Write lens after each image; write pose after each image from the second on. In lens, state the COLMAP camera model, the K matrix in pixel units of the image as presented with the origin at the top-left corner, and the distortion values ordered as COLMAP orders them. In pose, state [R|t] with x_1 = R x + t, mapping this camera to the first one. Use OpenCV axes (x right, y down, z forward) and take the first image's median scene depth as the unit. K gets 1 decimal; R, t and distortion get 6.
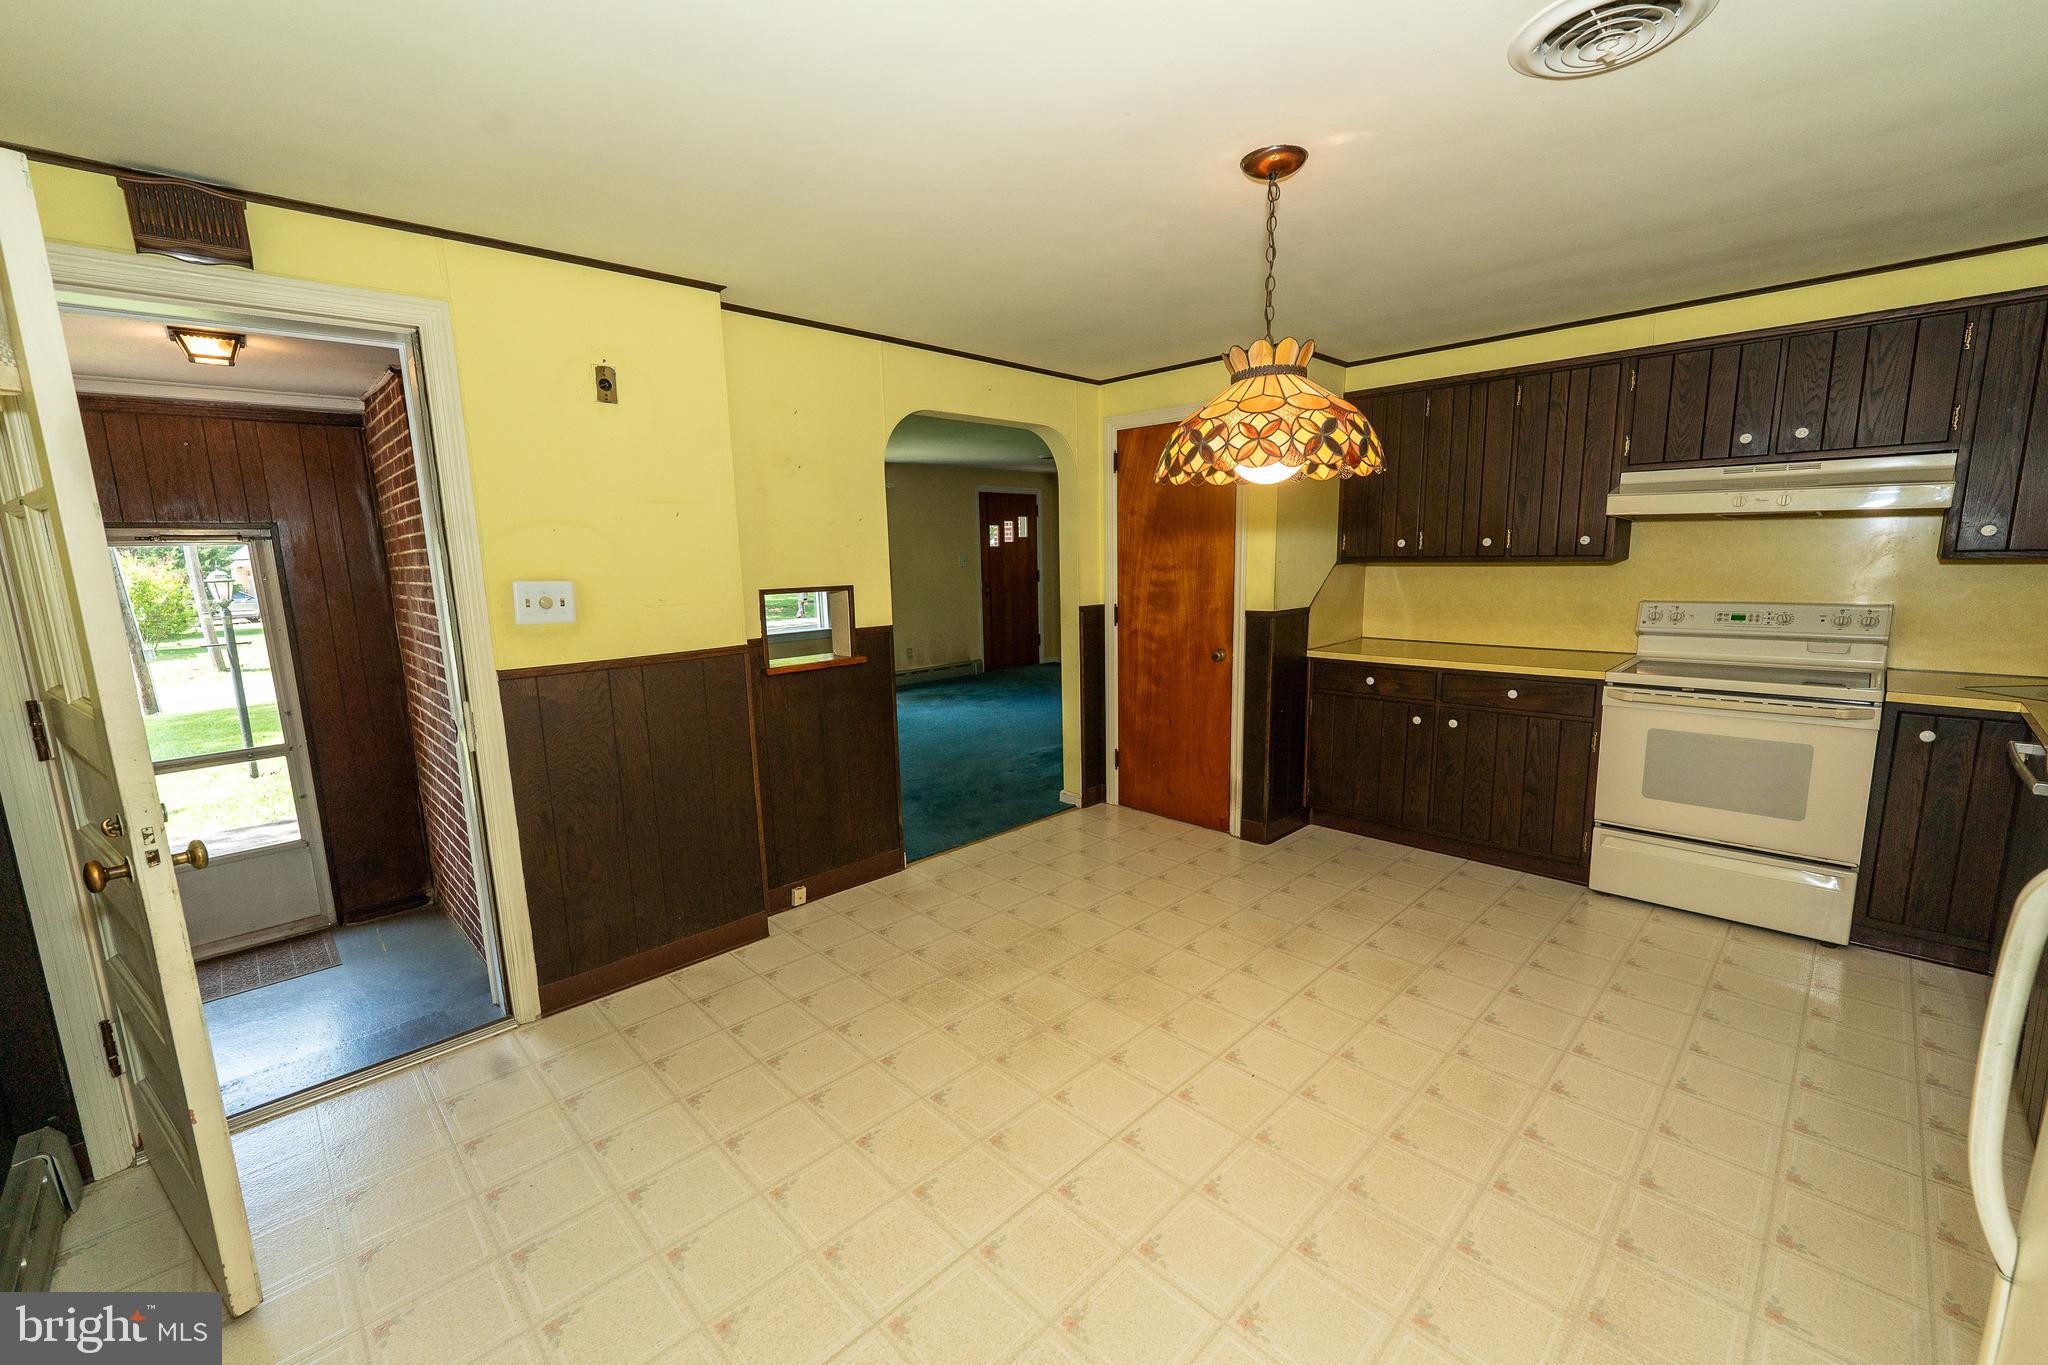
lens RADIAL K [[827.8, 0, 1024.7], [0, 827.8, 687.6], [0, 0, 1]] dist [-0.000419, -0.000324]
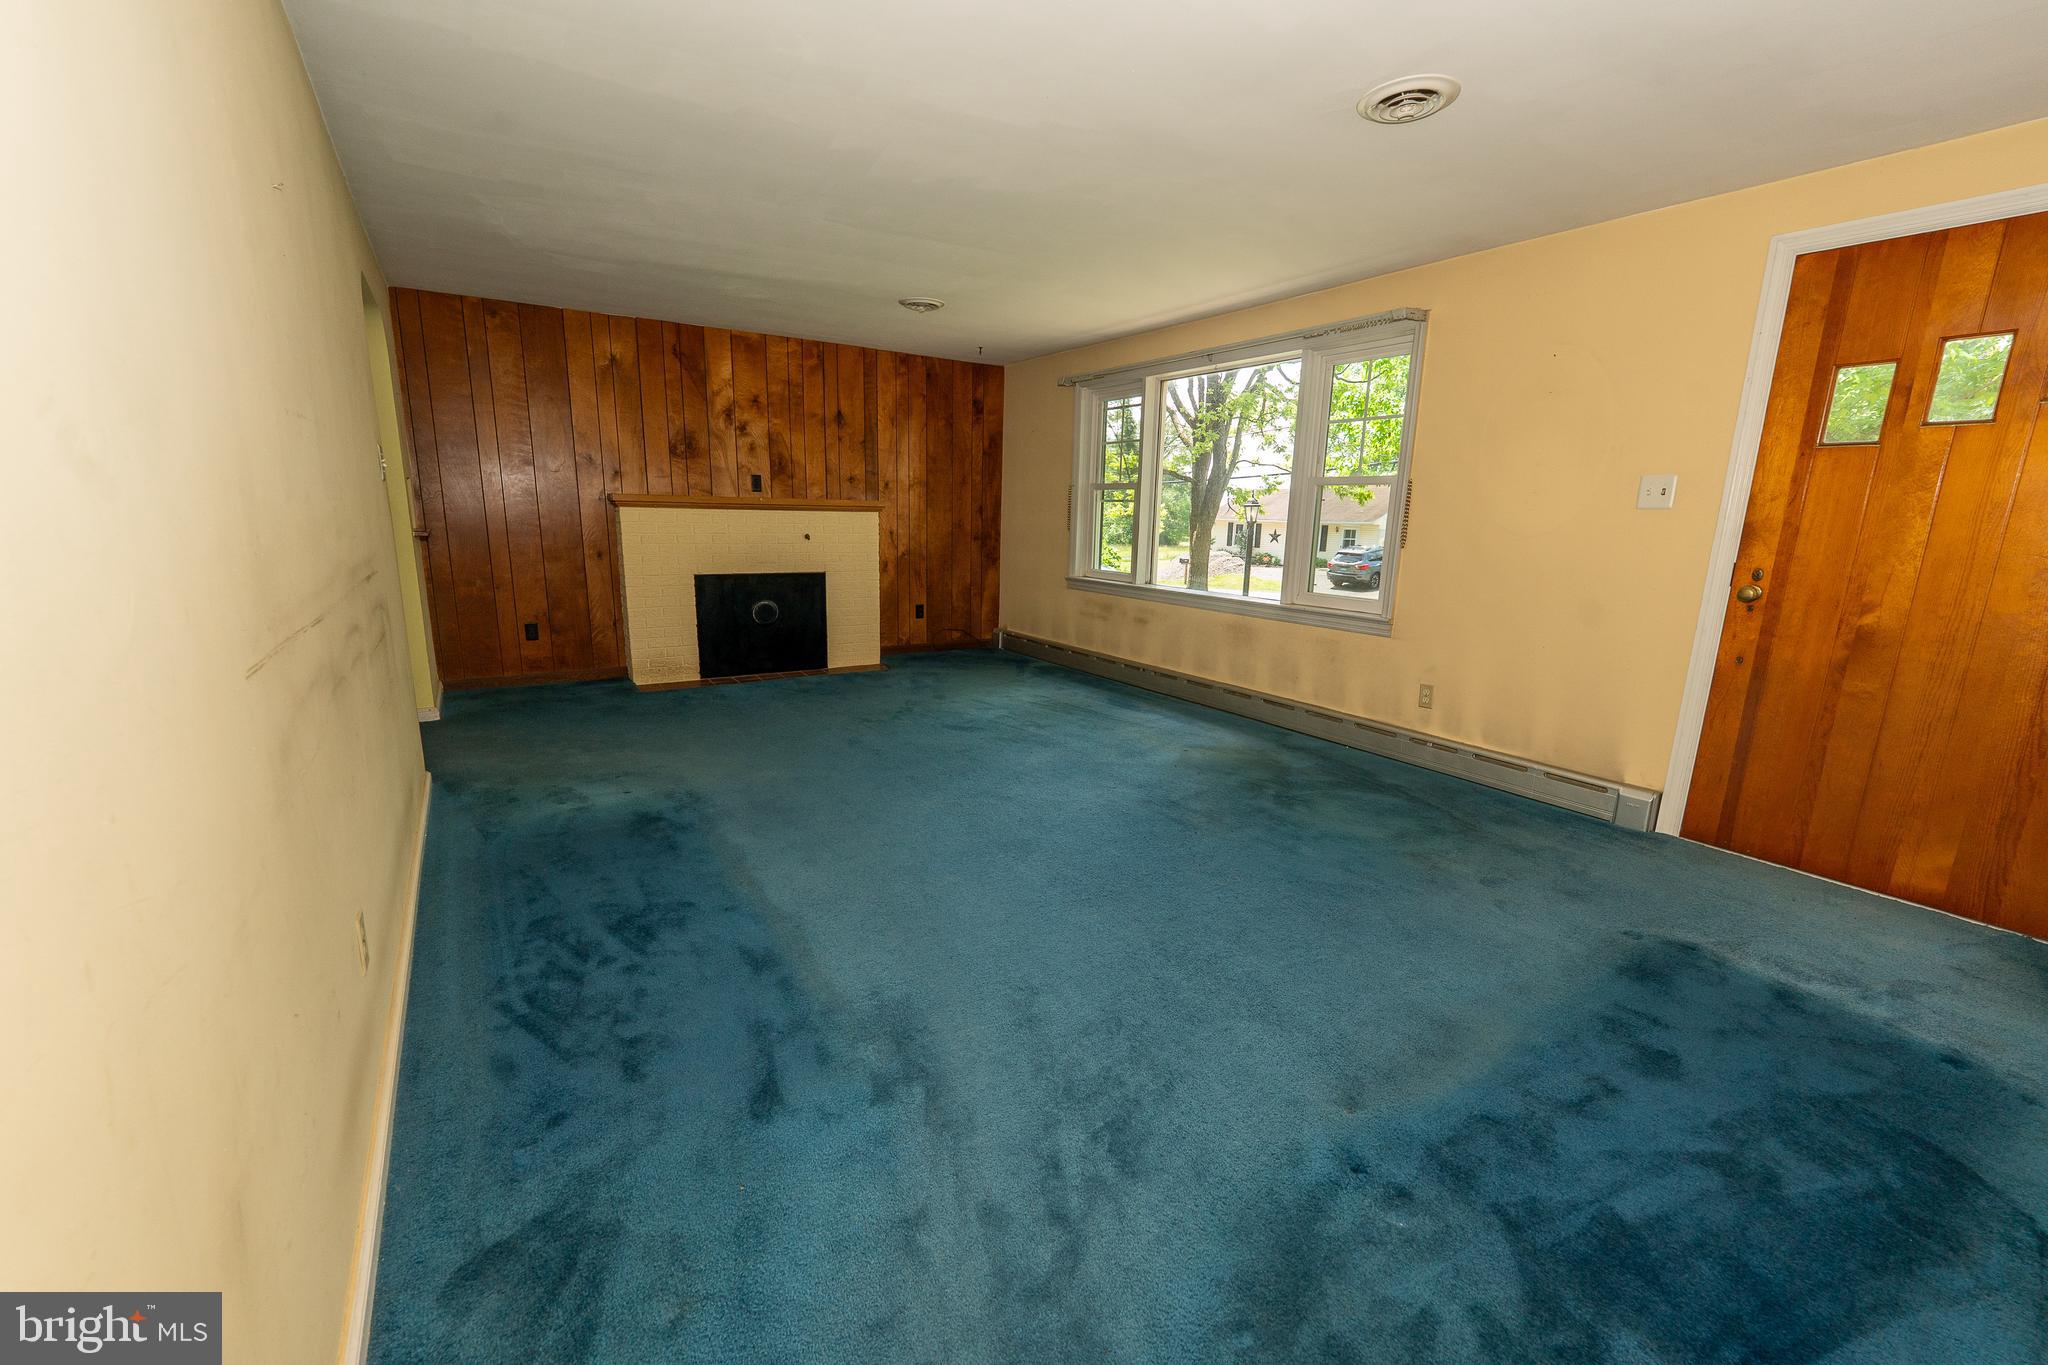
lens RADIAL K [[827.8, 0, 1023.4], [0, 827.8, 684.7], [0, 0, 1]] dist [-0.000419, -0.000324]
pose [[-0.199455, 0.231071, -0.952273, 0.748019], [-0.177063, 0.947304, 0.266951, -0.290257], [0.963777, 0.221857, -0.148031, 1.941536]]
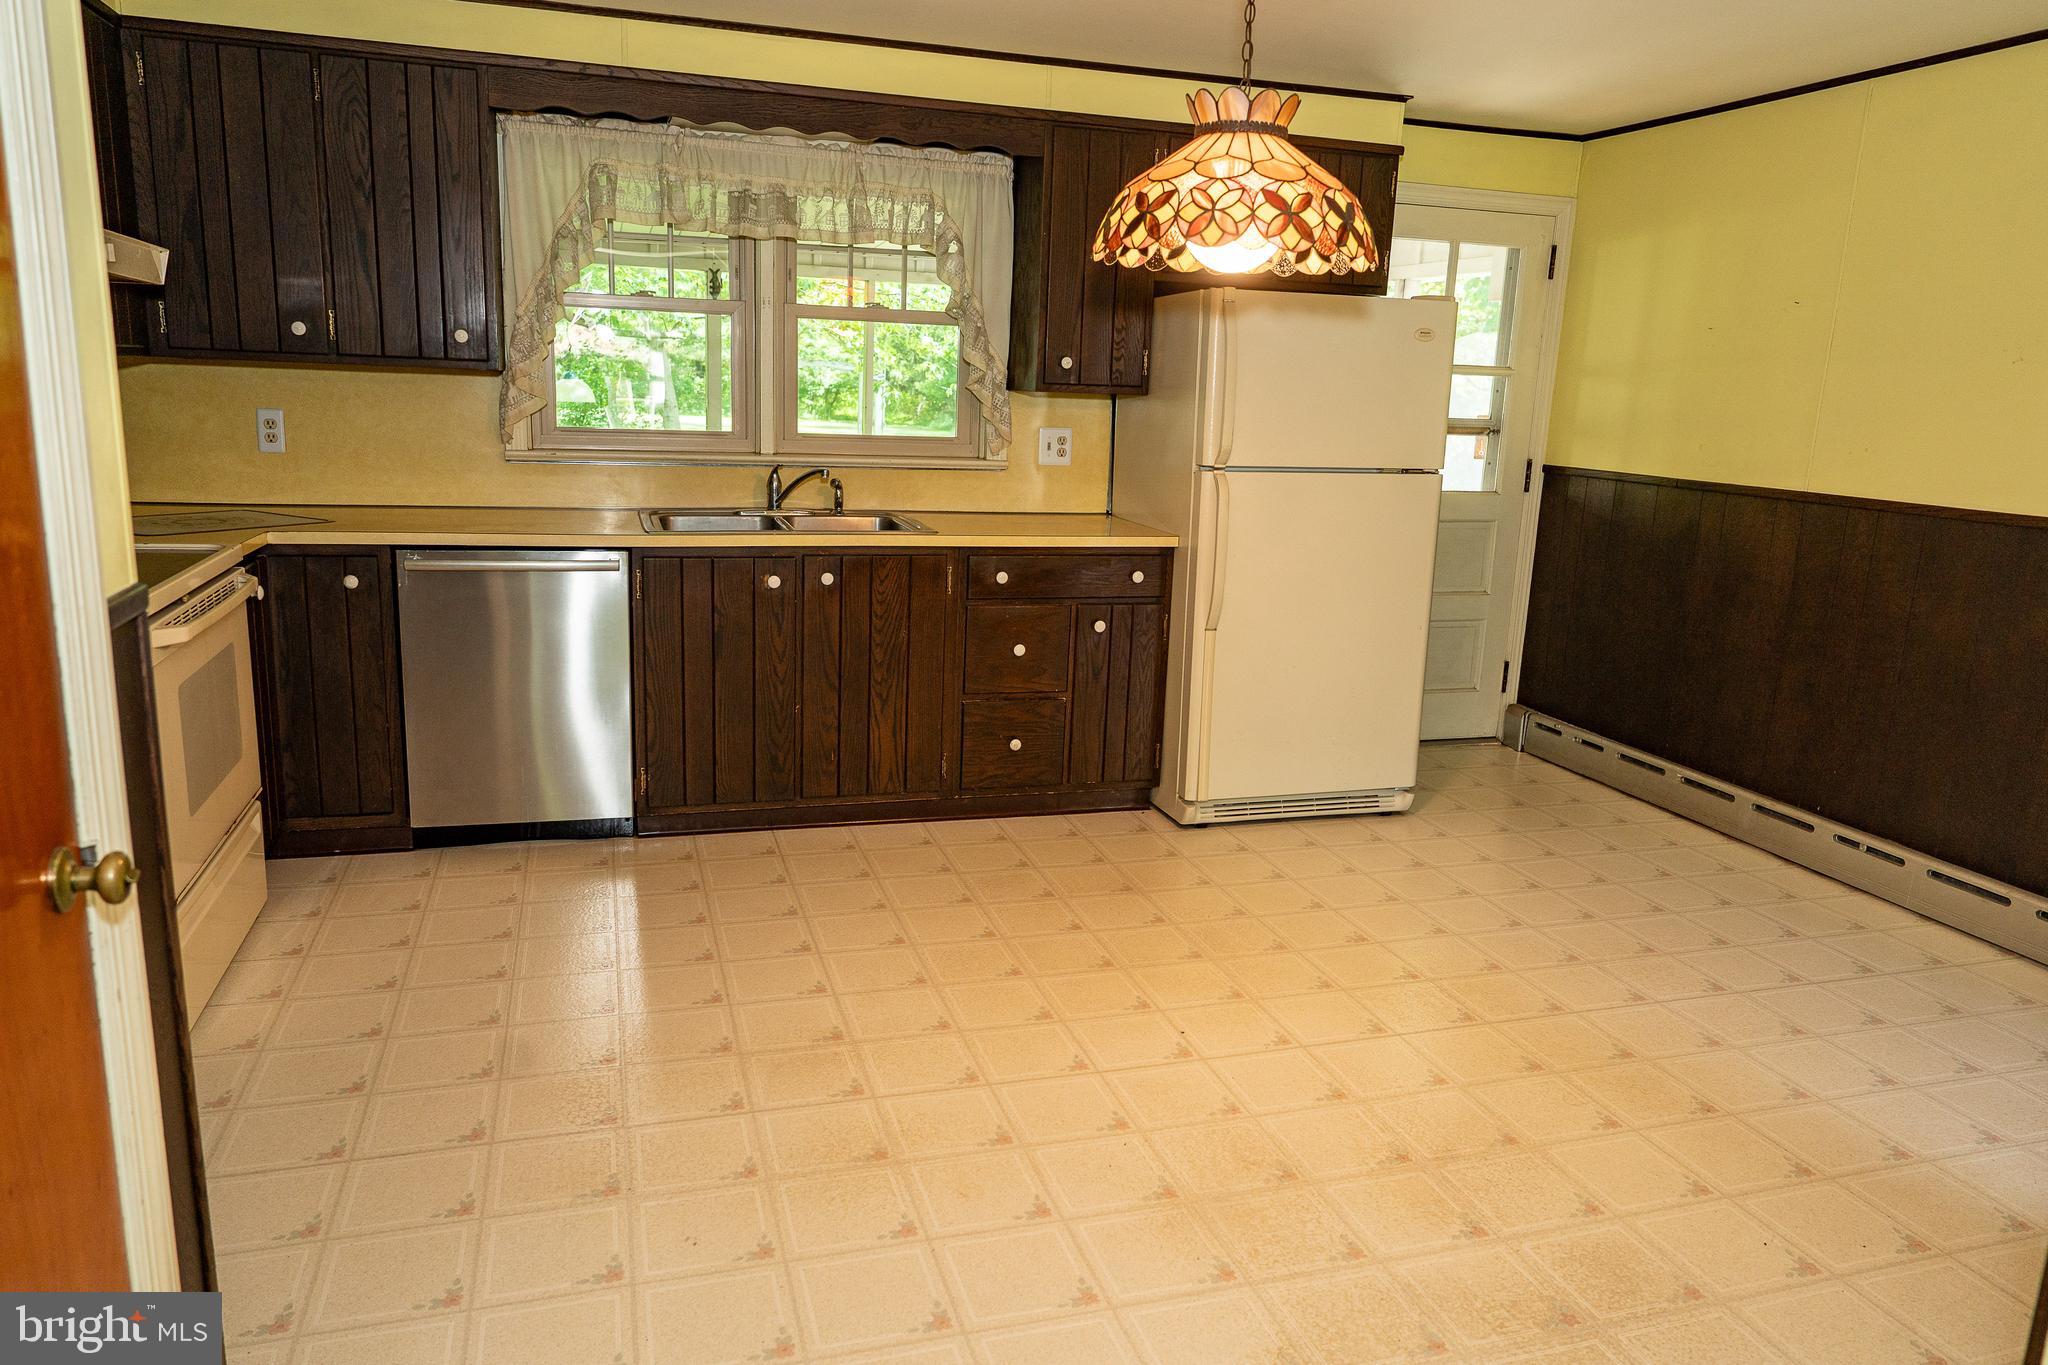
lens RADIAL K [[1383.7, 0, 1016.6], [0, 1383.7, 683.3], [0, 0, 1]] dist [-0.004172, 0.008981]
pose [[-0.886631, -0.110727, 0.449026, -0.080412], [0.057426, 0.937043, 0.344460, -0.176317], [-0.458898, 0.331195, -0.824453, 1.174777]]
